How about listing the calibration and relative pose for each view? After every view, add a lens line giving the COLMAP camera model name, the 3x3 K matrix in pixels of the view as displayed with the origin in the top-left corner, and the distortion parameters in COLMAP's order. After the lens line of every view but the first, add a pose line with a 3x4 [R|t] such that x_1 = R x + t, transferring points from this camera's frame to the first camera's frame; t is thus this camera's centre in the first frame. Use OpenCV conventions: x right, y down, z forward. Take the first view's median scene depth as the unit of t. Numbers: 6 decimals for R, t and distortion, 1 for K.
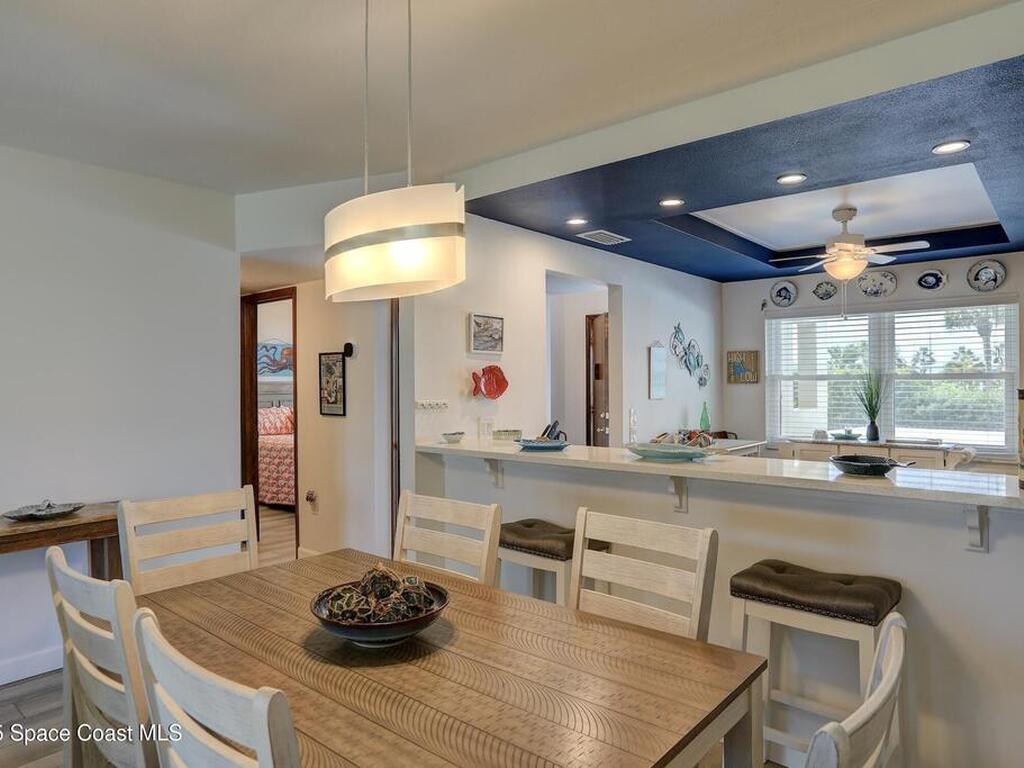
lens RADIAL K [[662.0, 0, 510.0], [0, 662.0, 386.8], [0, 0, 1]] dist [-0.003104, -0.000815]
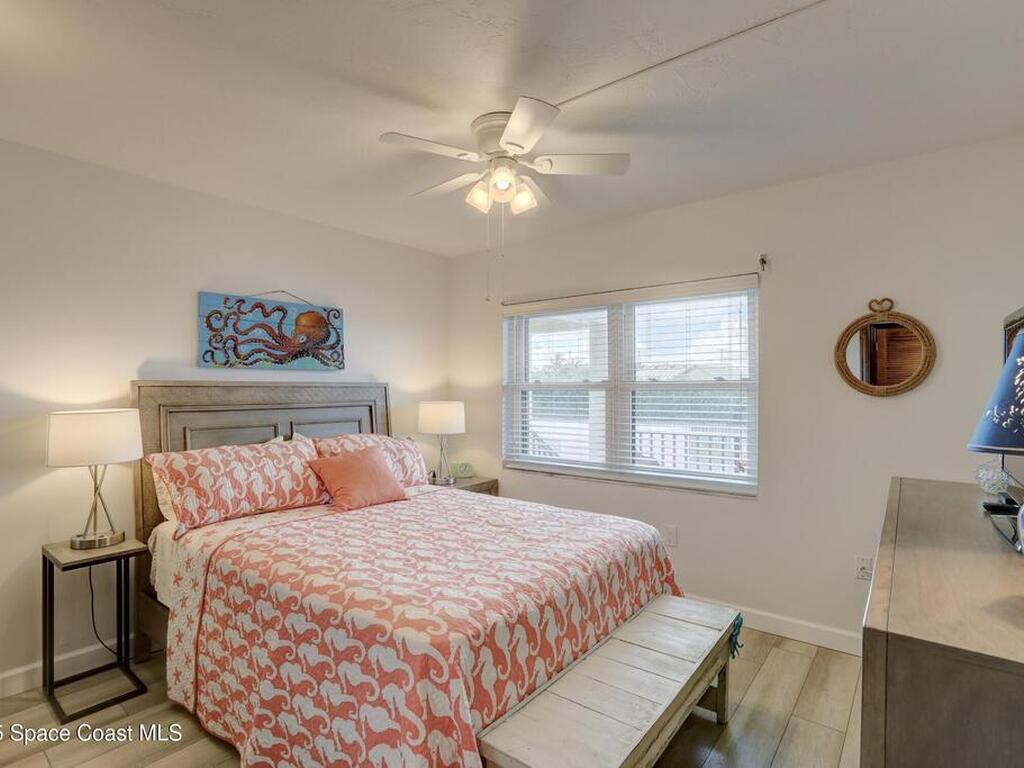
lens RADIAL K [[531.9, 0, 513.8], [0, 531.9, 383.5], [0, 0, 1]] dist [-0.021905, 0.002008]
pose [[0.998823, 0.008200, 0.047815, -0.213019], [-0.008108, 0.999965, -0.002123, -0.007550], [-0.047830, 0.001733, 0.998854, 0.629152]]
